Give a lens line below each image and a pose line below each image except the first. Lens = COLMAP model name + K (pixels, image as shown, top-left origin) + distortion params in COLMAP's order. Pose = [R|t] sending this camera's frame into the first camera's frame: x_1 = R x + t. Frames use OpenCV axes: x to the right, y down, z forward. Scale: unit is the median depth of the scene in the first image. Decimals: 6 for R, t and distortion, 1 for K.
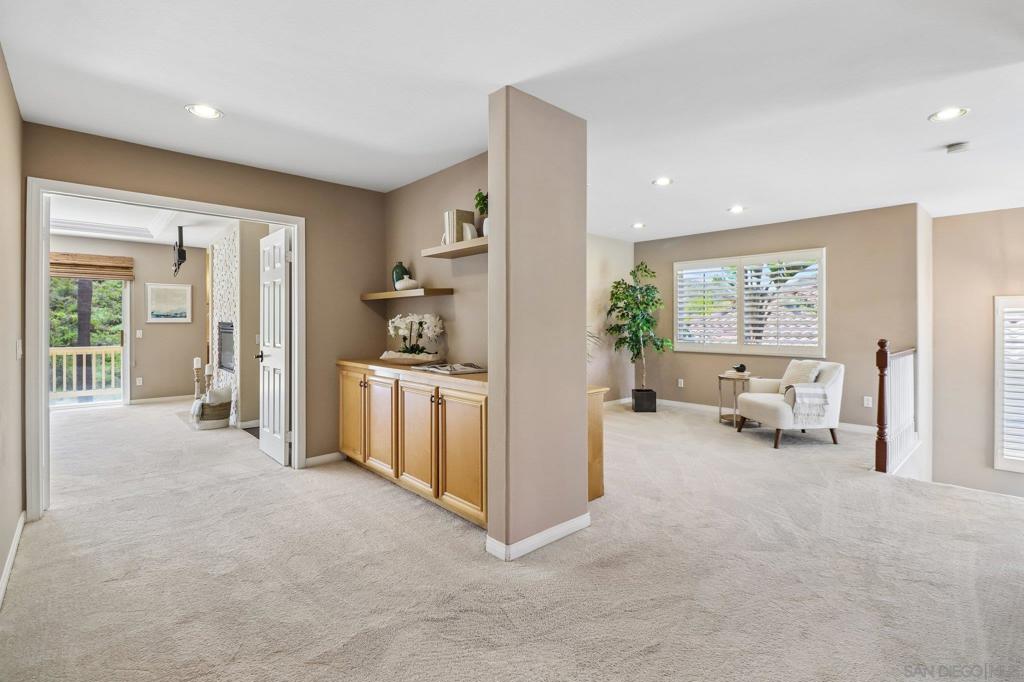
lens RADIAL K [[478.7, 0, 508.7], [0, 478.7, 326.1], [0, 0, 1]] dist [-0.003917, -0.000719]
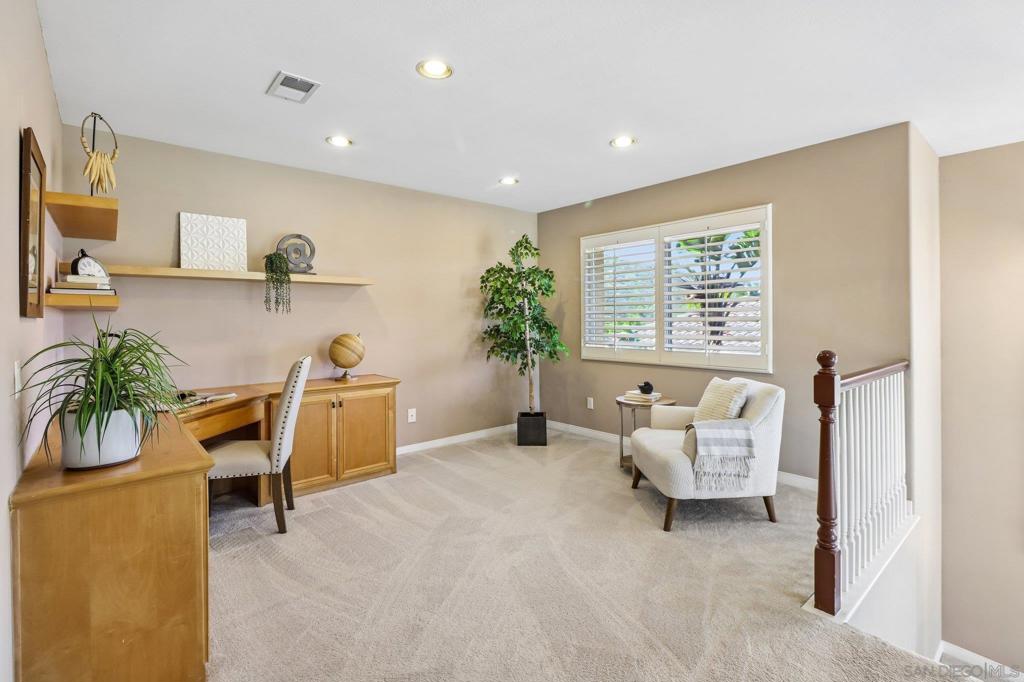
lens RADIAL K [[475.4, 0, 510.0], [0, 475.4, 319.3], [0, 0, 1]] dist [-0.003735, -0.000939]
pose [[0.999380, -0.005407, -0.034793, 0.368081], [0.005099, 0.999947, -0.008927, -0.002902], [0.034839, 0.008744, 0.999355, 0.381226]]
